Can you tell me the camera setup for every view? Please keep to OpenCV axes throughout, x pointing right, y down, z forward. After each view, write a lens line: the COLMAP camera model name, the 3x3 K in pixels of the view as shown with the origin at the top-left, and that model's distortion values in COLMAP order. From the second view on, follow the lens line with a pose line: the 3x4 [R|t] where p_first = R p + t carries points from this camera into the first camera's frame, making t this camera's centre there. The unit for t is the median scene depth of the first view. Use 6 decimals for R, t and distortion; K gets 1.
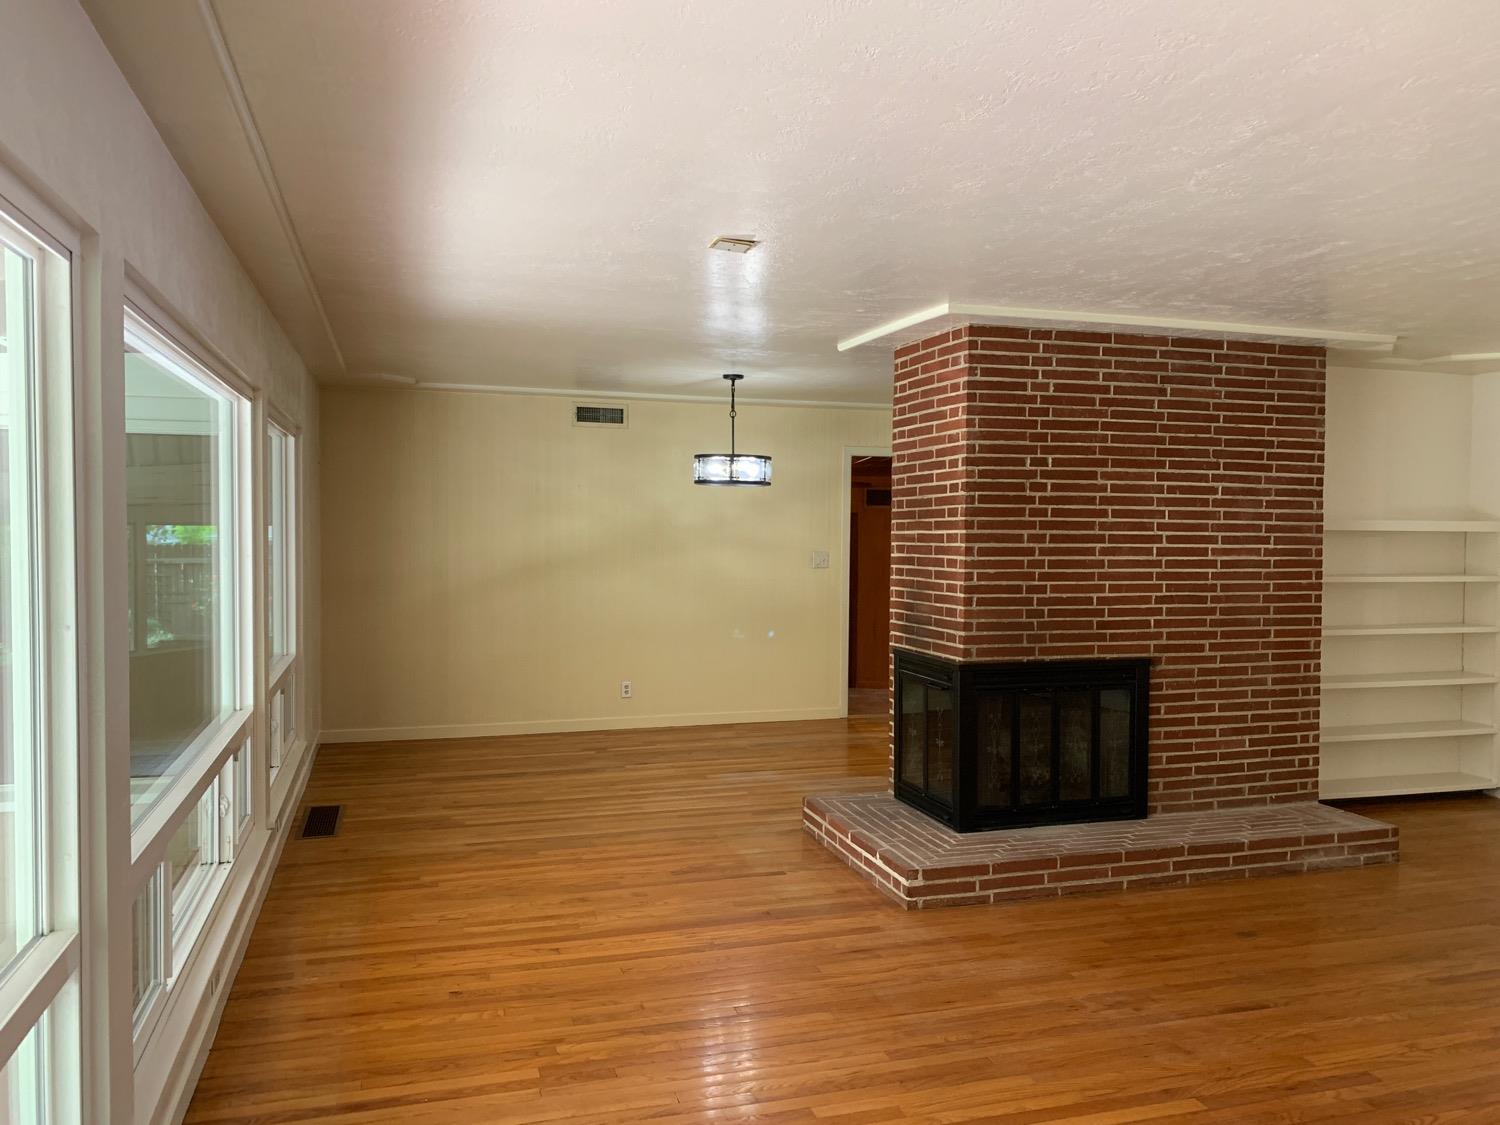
lens RADIAL K [[1149.3, 0, 752.7], [0, 1149.3, 563.5], [0, 0, 1]] dist [0.005814, -0.003203]
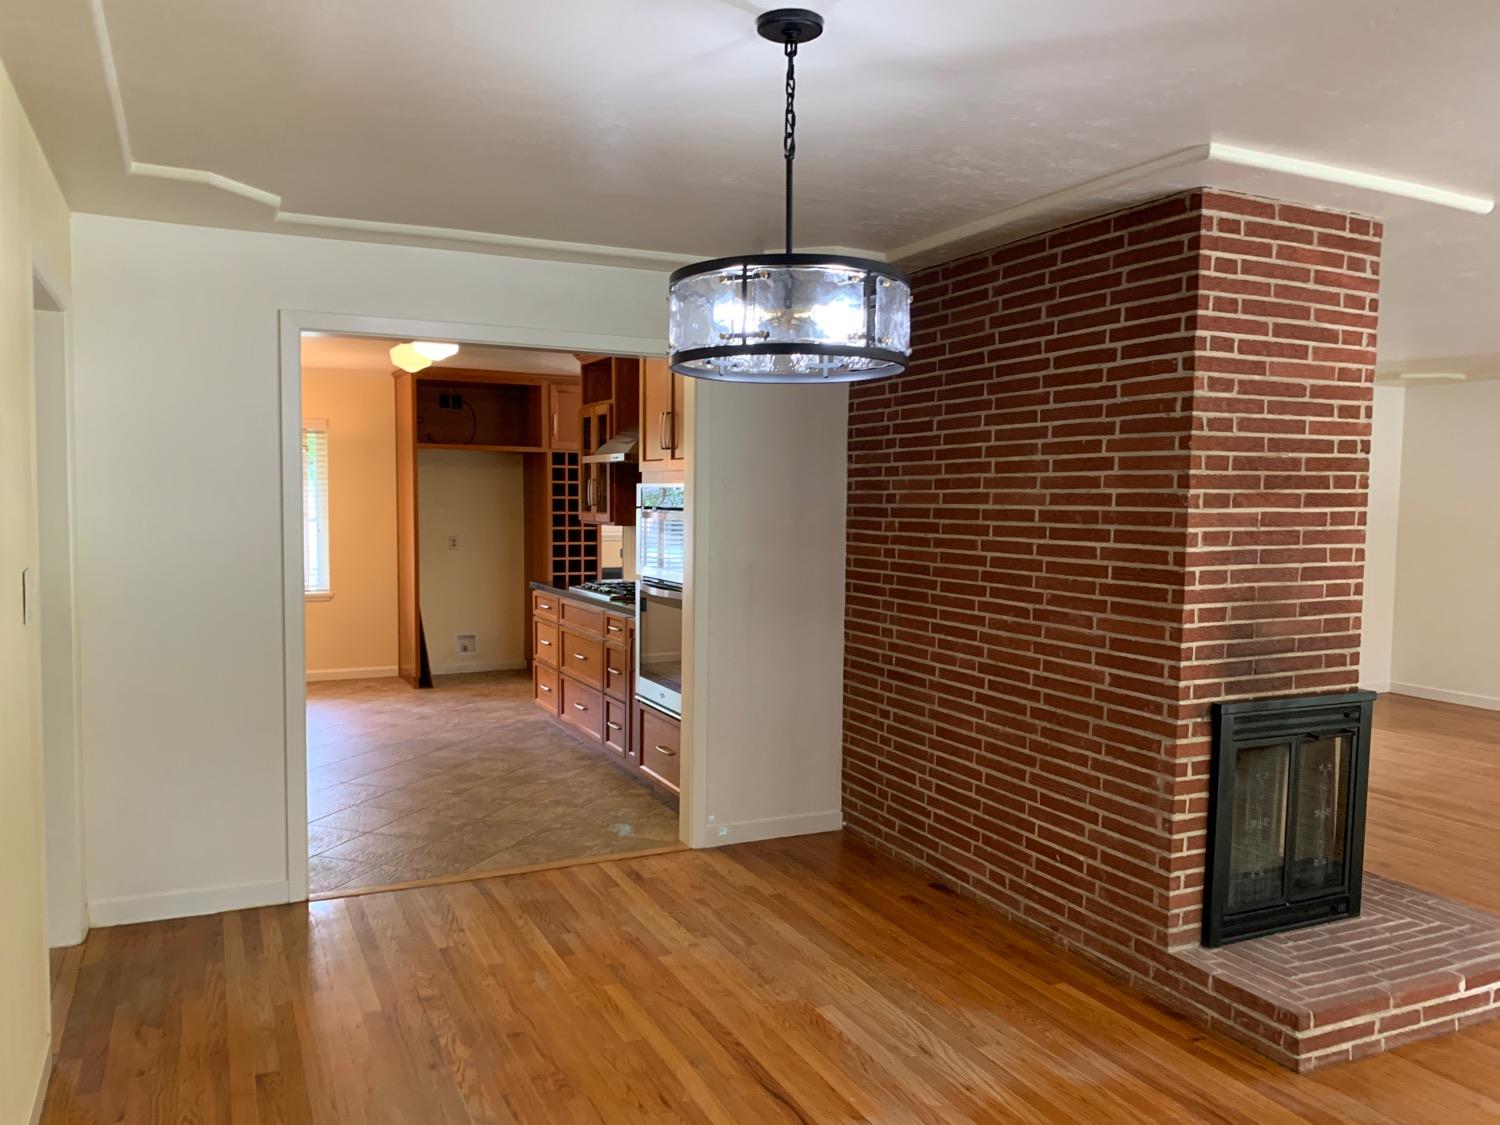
lens RADIAL K [[1144.0, 0, 747.6], [0, 1144.0, 587.8], [0, 0, 1]] dist [0.015044, -0.003903]
pose [[-0.151168, -0.084618, 0.984880, -0.611026], [0.020062, 0.995862, 0.088641, -0.064992], [-0.988304, 0.033159, -0.148845, 1.922904]]
